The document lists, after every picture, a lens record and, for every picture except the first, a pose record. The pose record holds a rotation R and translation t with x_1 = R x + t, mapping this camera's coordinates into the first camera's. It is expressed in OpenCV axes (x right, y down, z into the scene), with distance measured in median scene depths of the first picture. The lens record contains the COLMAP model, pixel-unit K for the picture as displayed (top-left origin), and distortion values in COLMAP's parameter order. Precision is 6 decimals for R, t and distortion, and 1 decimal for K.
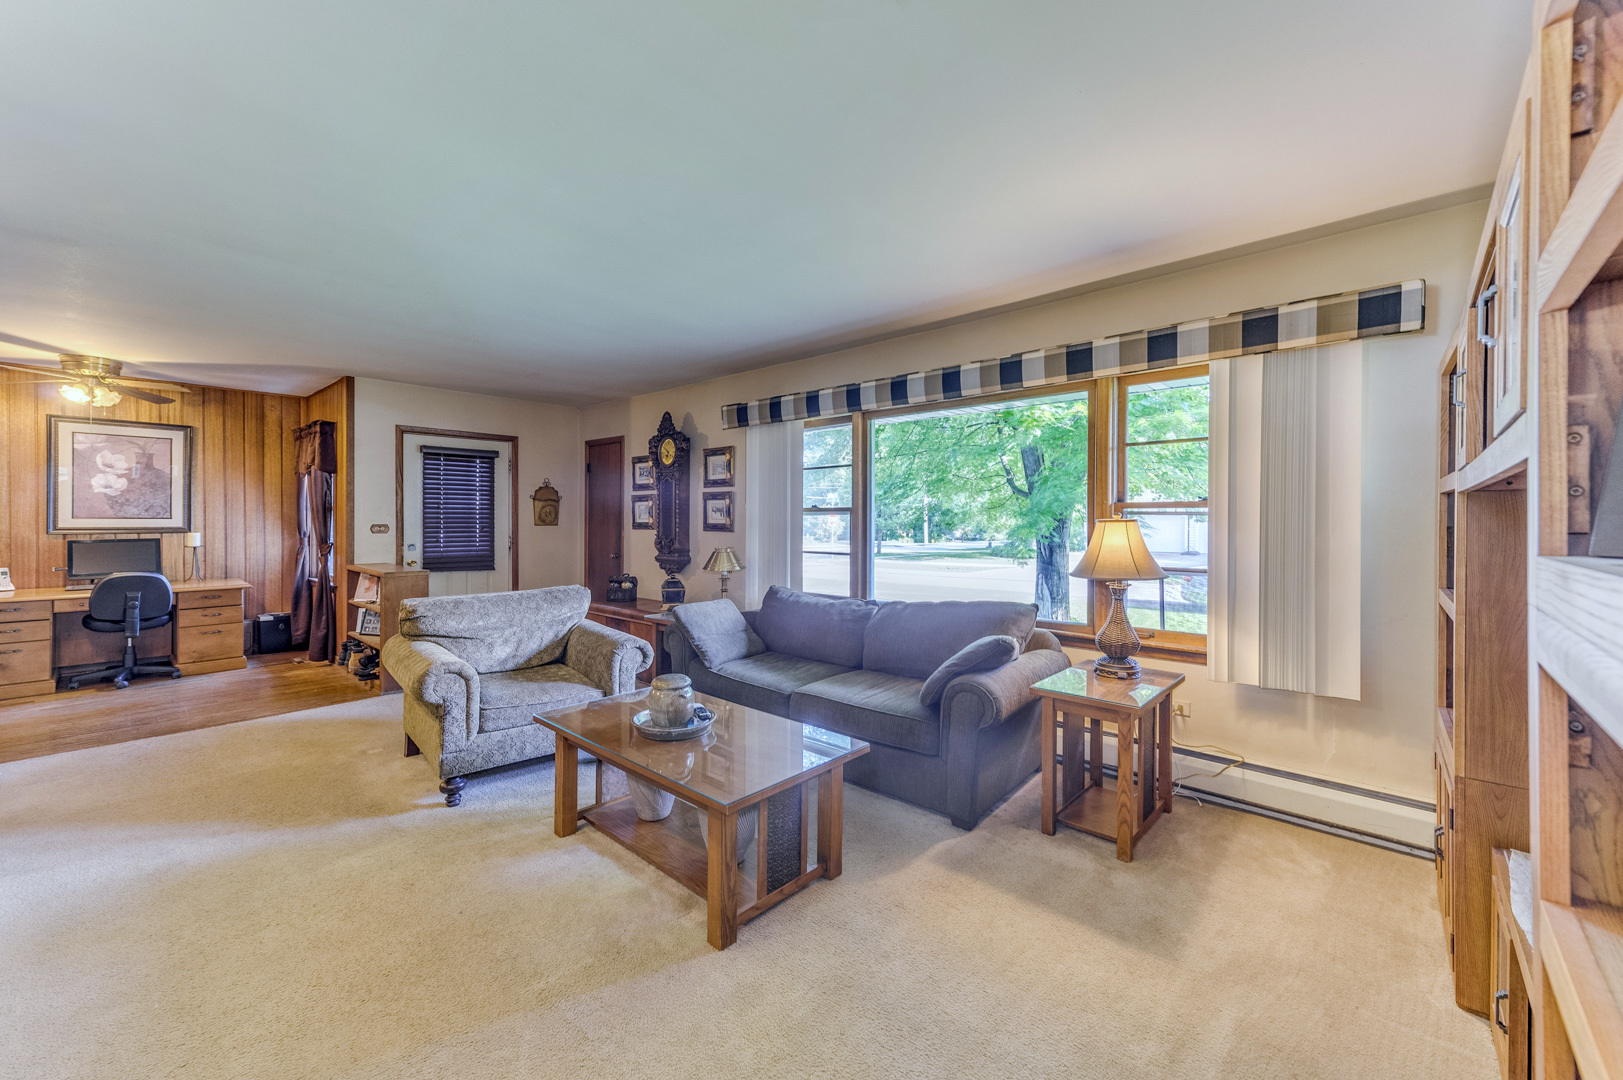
lens RADIAL K [[645.6, 0, 806.1], [0, 645.6, 546.7], [0, 0, 1]] dist [0.001757, 0.000162]
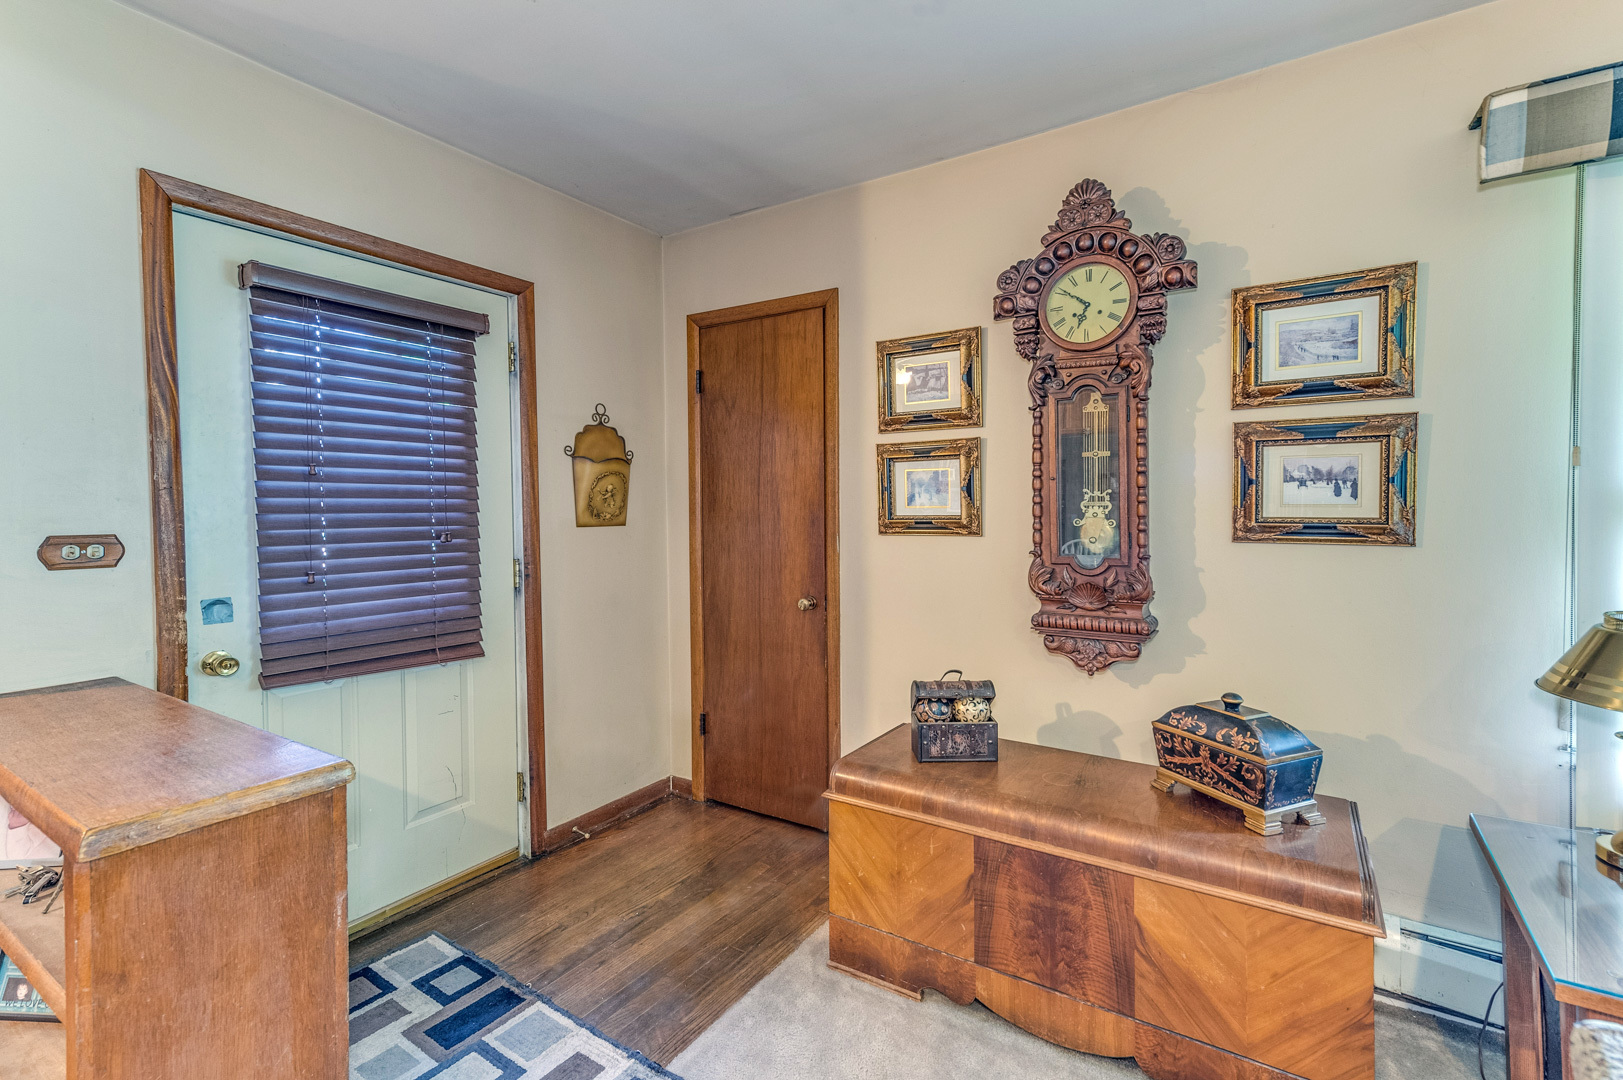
lens RADIAL K [[730.6, 0, 834.4], [0, 730.6, 547.3], [0, 0, 1]] dist [0.002444, 0.000686]
pose [[0.984726, -0.018321, 0.173144, -0.393931], [0.015878, 0.999754, 0.015486, -0.028485], [-0.173385, -0.012500, 0.984775, 0.627977]]
